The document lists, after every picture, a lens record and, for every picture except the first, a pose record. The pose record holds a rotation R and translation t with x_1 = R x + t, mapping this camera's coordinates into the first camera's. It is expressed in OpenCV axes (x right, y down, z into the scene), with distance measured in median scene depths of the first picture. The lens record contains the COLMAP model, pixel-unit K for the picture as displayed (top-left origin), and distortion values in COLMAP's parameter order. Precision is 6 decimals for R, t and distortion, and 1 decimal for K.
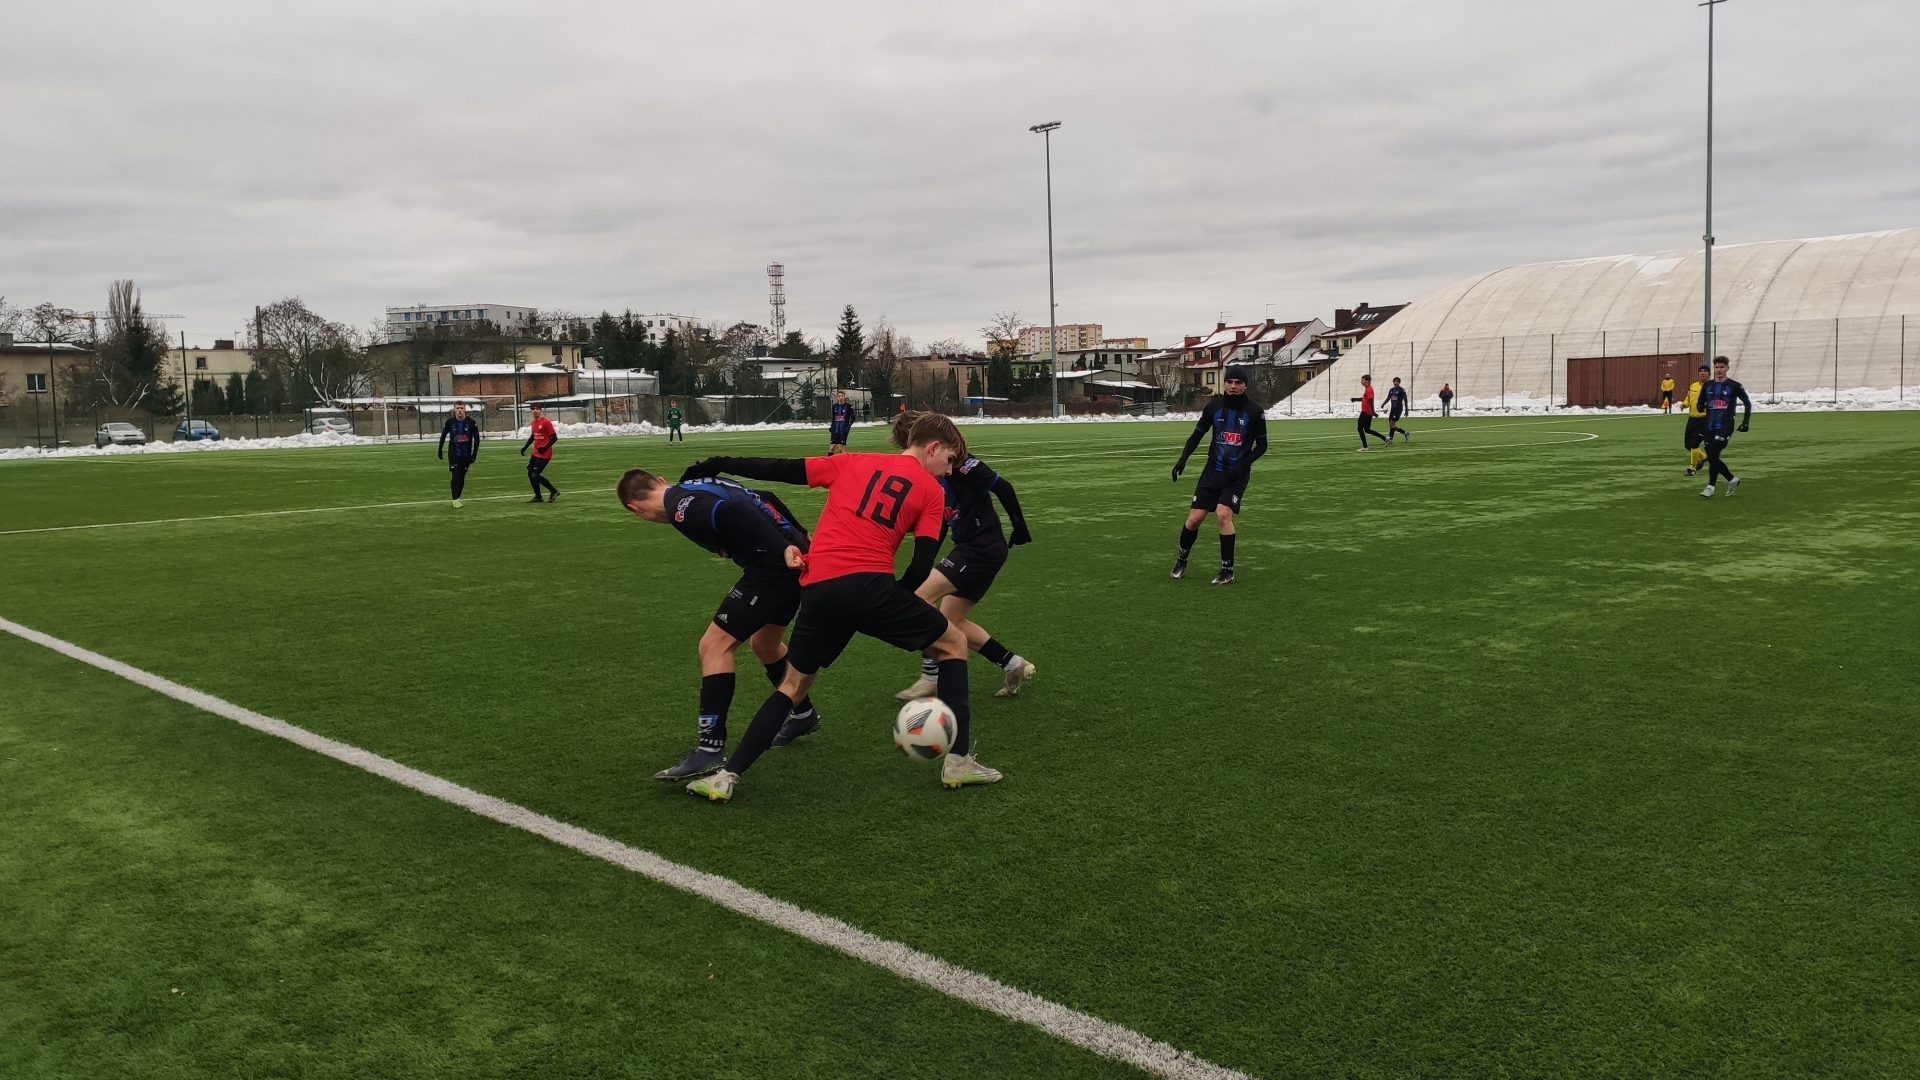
lens RADIAL K [[1444.5, 0, 941.1], [0, 1444.5, 544.6], [0, 0, 1]] dist [0.085280, -0.116049]
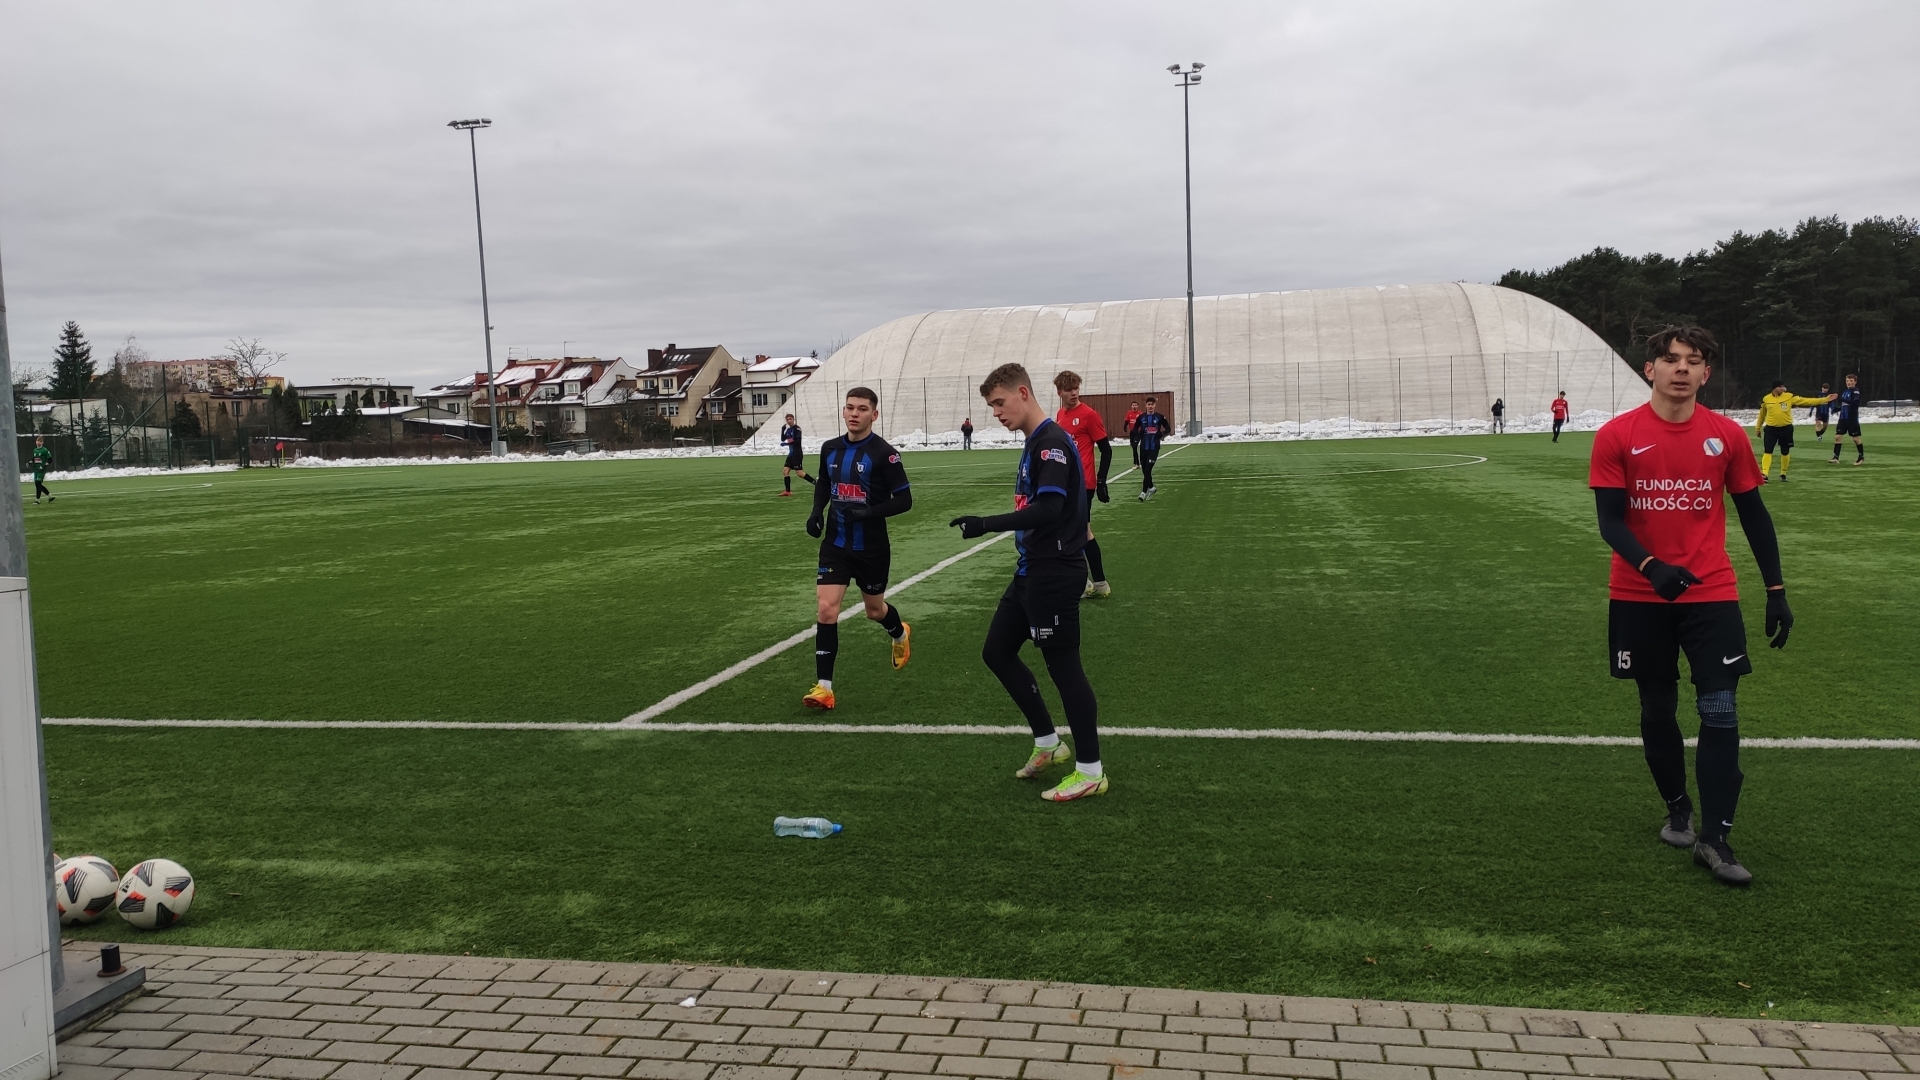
lens RADIAL K [[1444.5, 0, 969.8], [0, 1444.5, 537.1], [0, 0, 1]] dist [0.085280, -0.116049]
pose [[0.825626, -0.042899, 0.562585, -0.256992], [0.063497, 0.997836, -0.017097, -0.008967], [-0.560634, 0.049838, 0.826562, 0.168099]]
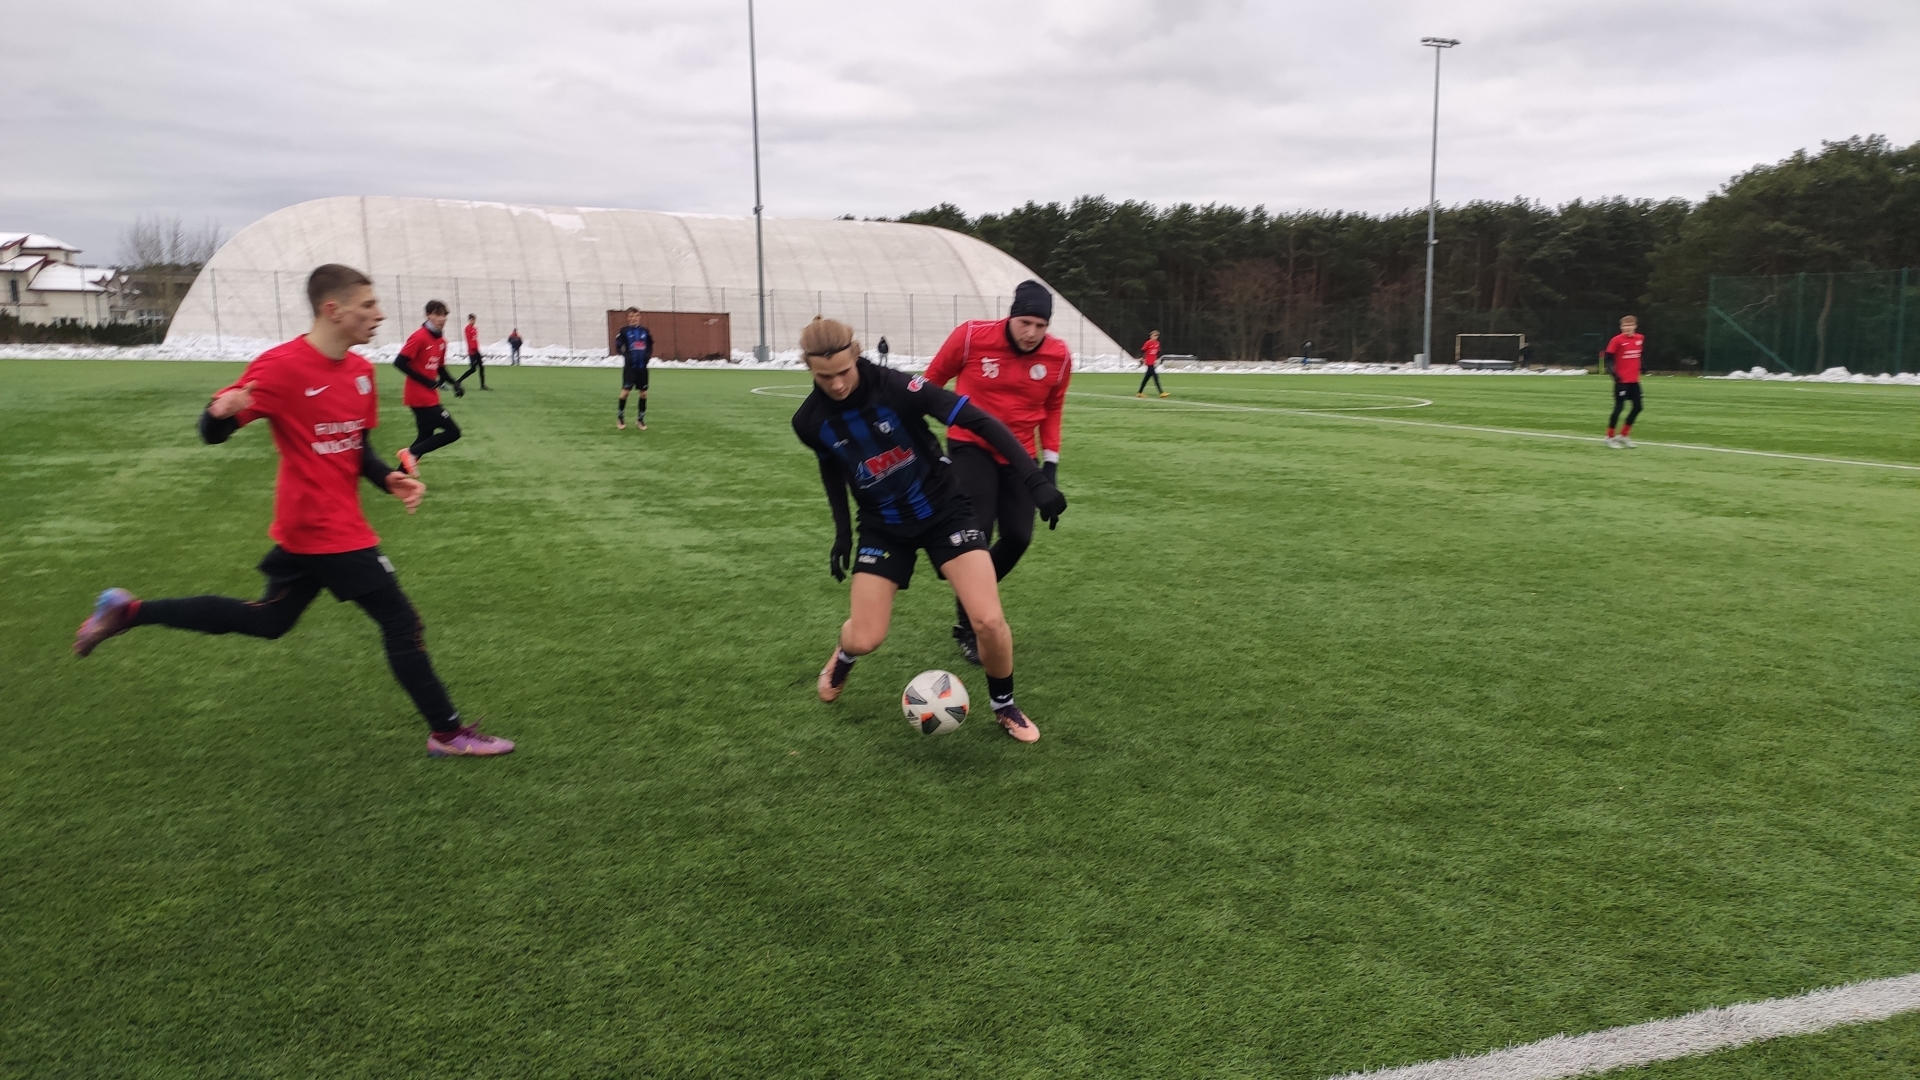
lens RADIAL K [[1444.5, 0, 956.5], [0, 1444.5, 485.8], [0, 0, 1]] dist [0.085280, -0.116049]
pose [[0.393267, -0.053960, 0.917840, -0.406113], [0.059904, 0.997659, 0.032986, -0.030054], [-0.917471, 0.042010, 0.395579, 0.441909]]
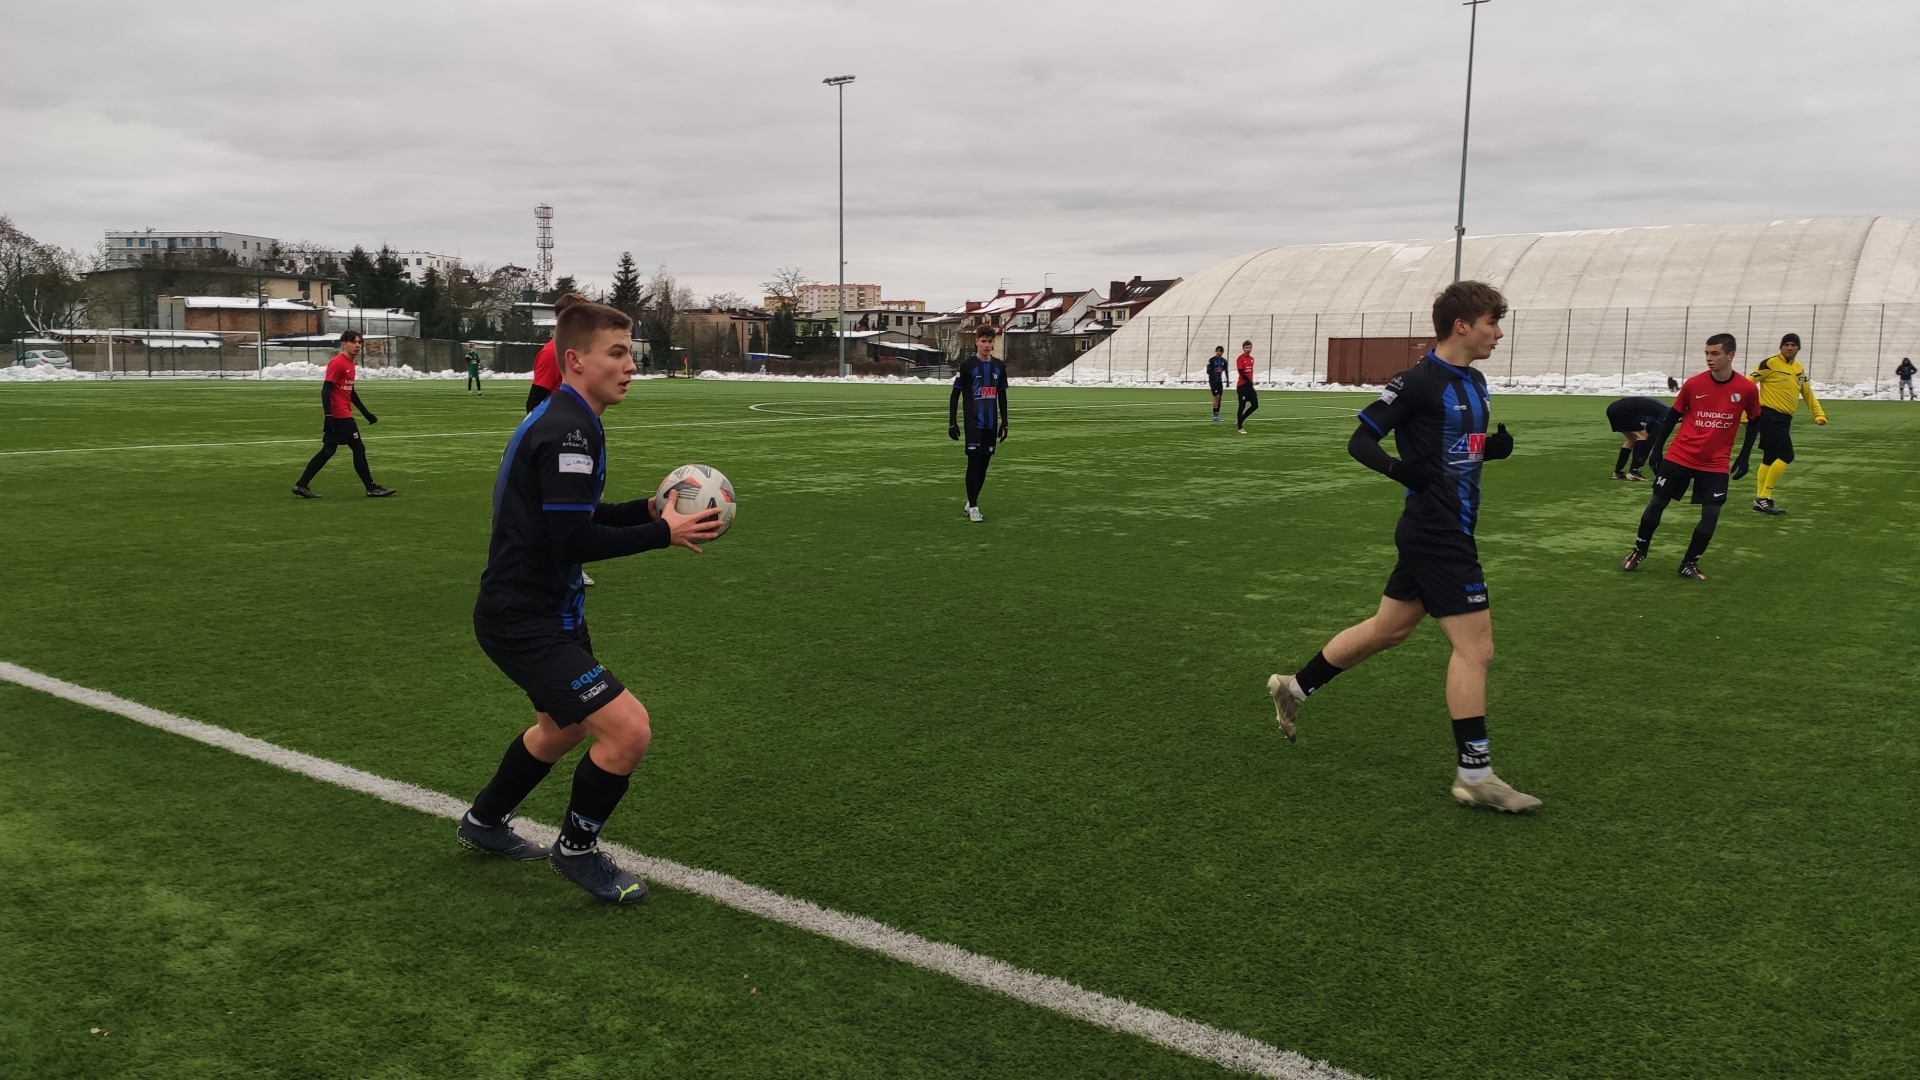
lens RADIAL K [[1444.5, 0, 954.5], [0, 1444.5, 551.8], [0, 0, 1]] dist [0.085280, -0.116049]
pose [[0.986085, 0.013313, 0.165706, -0.011401], [-0.018626, 0.999360, 0.030552, 0.000071], [-0.165193, -0.033214, 0.985702, 0.007160]]
